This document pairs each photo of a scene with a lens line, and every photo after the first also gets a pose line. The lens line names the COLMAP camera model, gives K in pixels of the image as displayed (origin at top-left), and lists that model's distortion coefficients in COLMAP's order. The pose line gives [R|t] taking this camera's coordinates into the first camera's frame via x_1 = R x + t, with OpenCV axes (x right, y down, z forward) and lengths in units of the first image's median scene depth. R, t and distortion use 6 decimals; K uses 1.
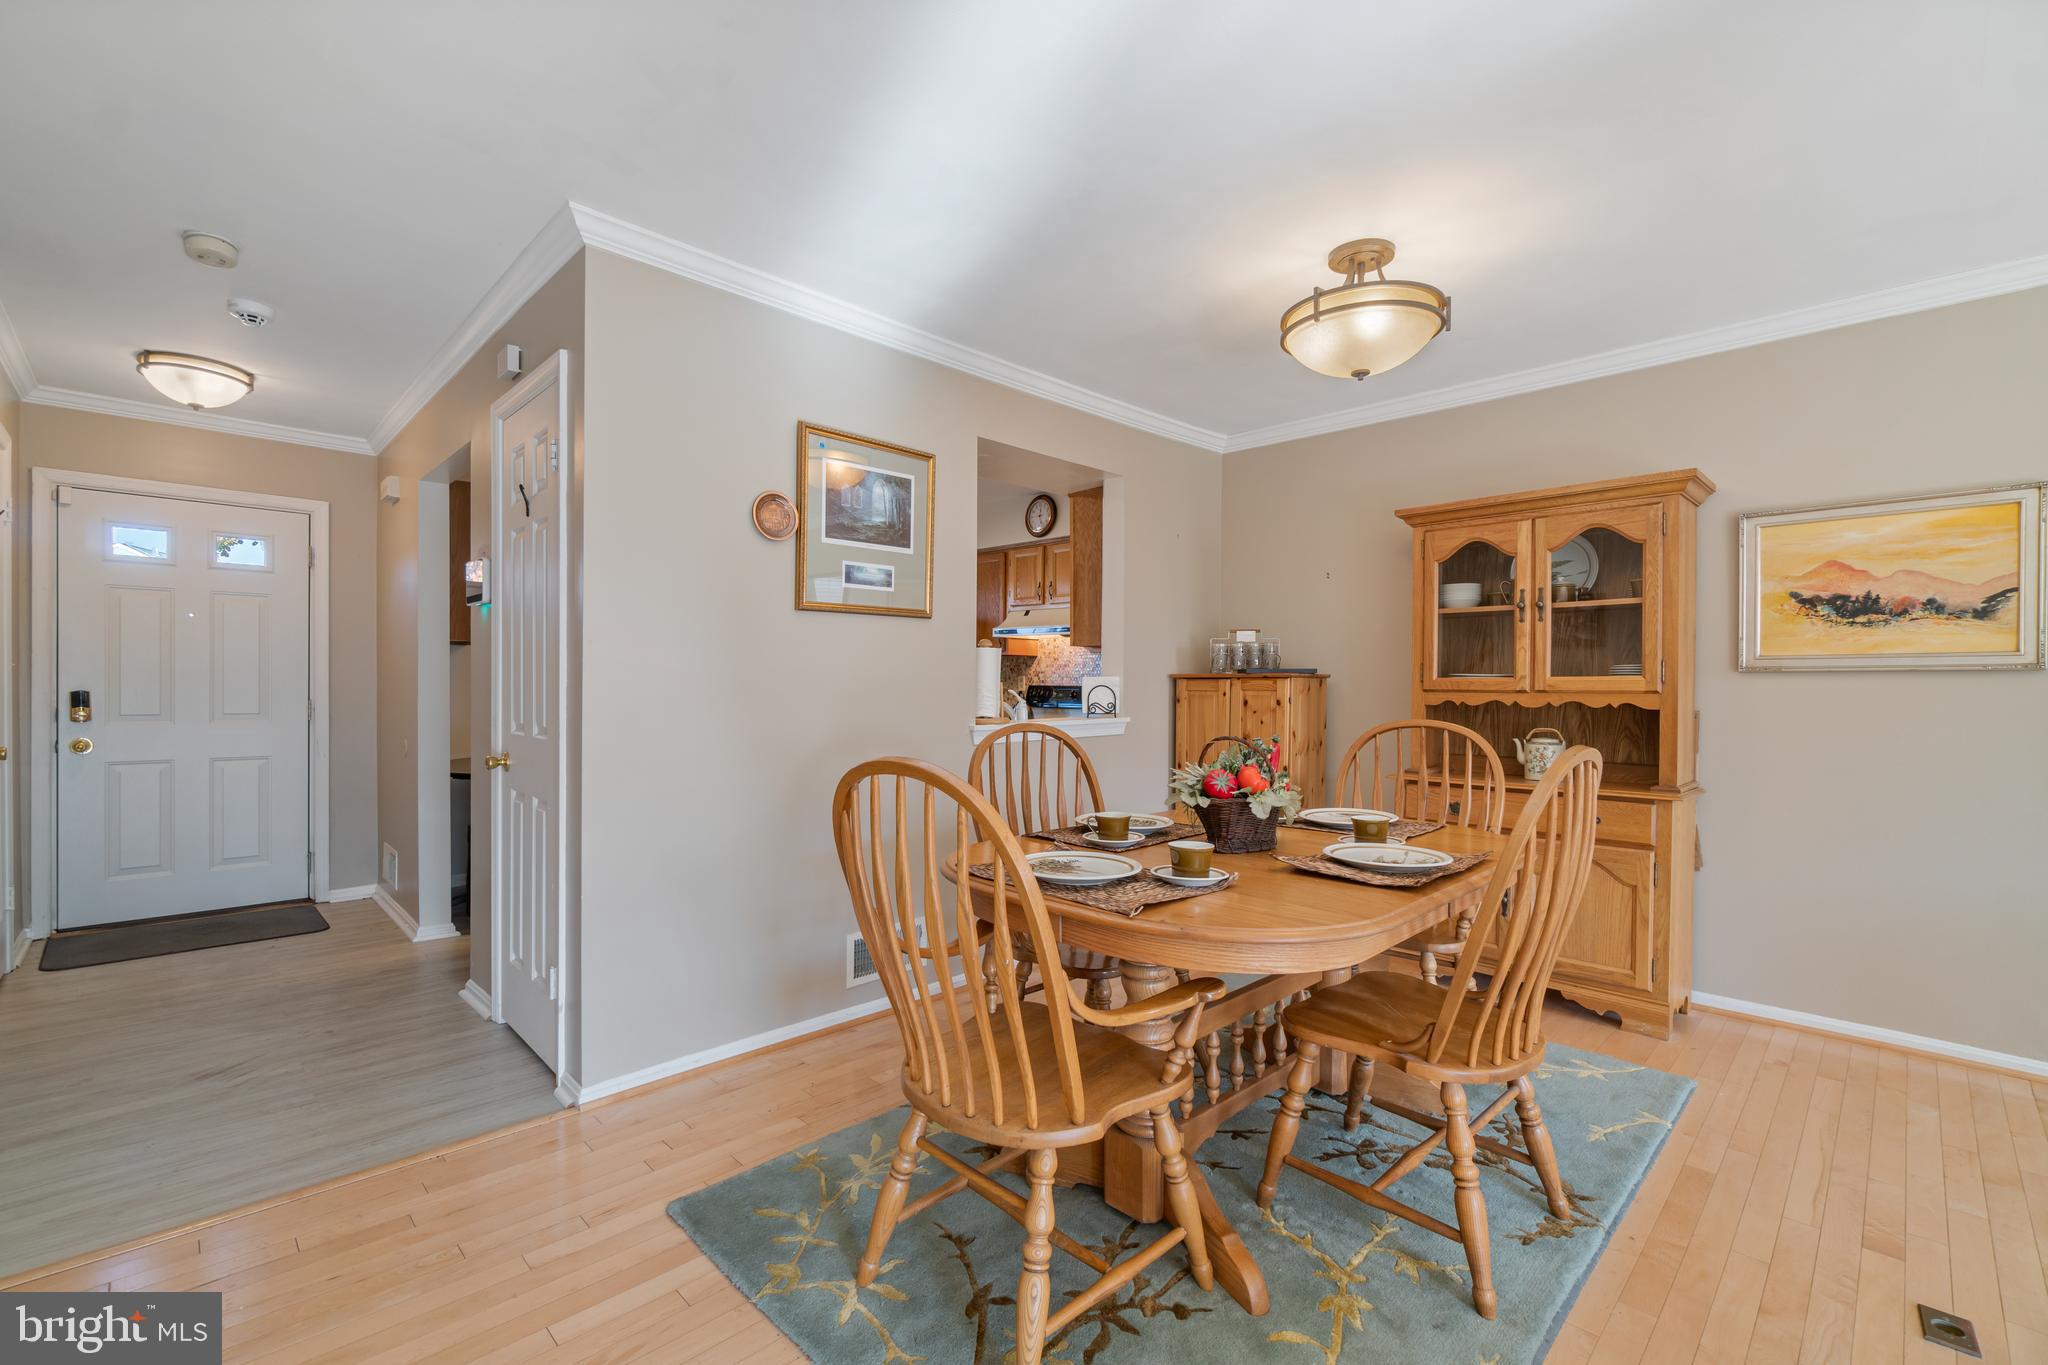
lens RADIAL K [[889.1, 0, 1009.0], [0, 889.1, 681.5], [0, 0, 1]] dist [0.002252, 0.001168]
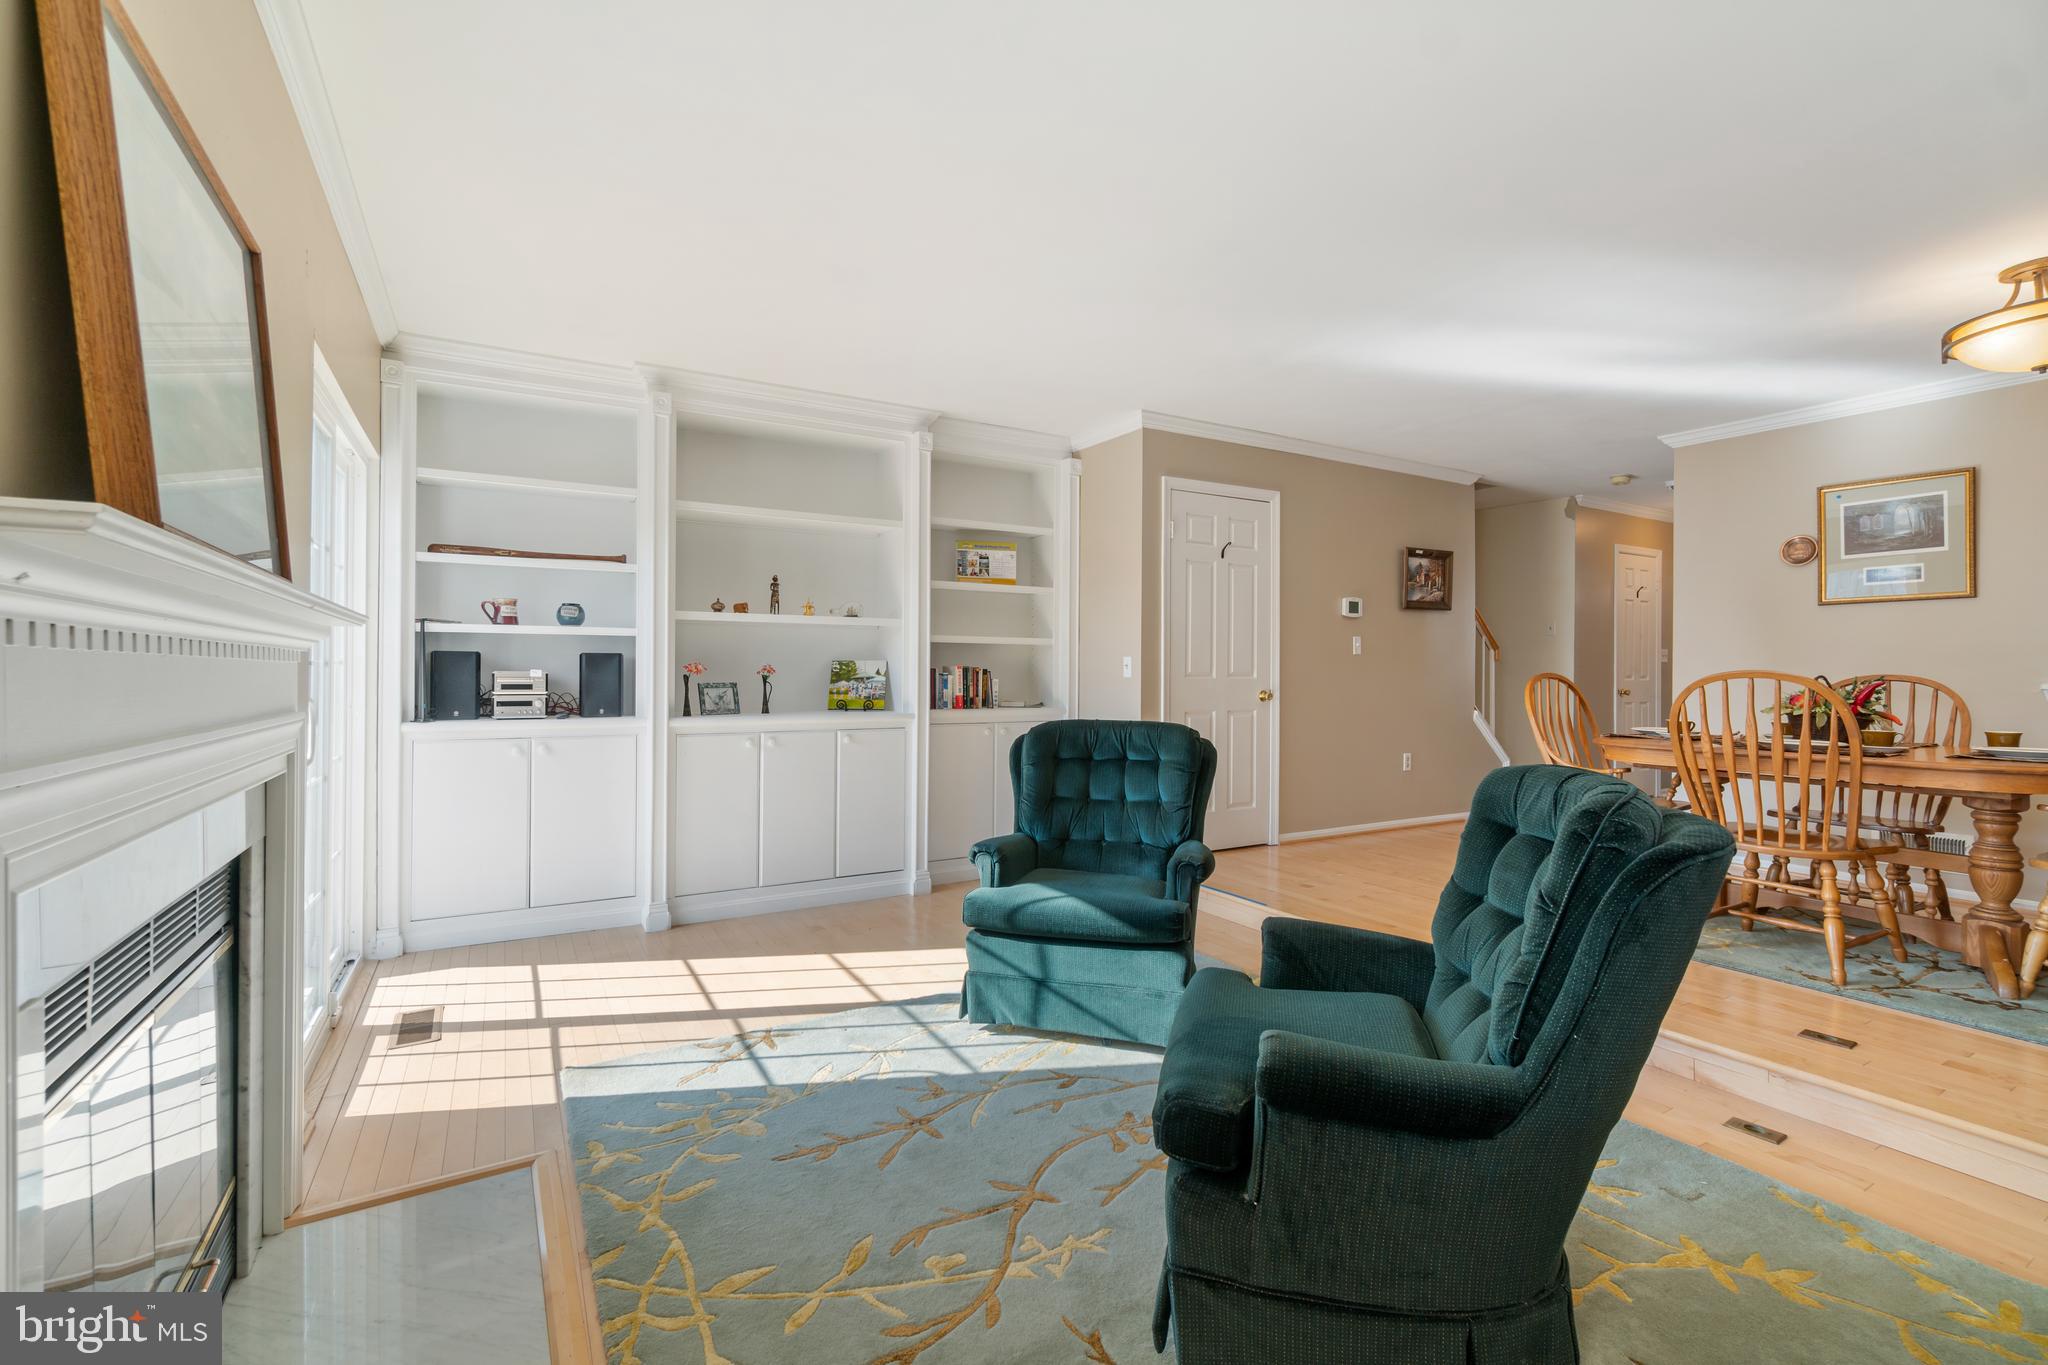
lens RADIAL K [[889.1, 0, 1020.3], [0, 889.1, 678.0], [0, 0, 1]] dist [0.002252, 0.001168]
pose [[-0.244637, -0.005819, -0.969597, 1.502729], [-0.008695, 0.999955, -0.003807, 0.060317], [0.969576, 0.007499, -0.244676, 0.013372]]
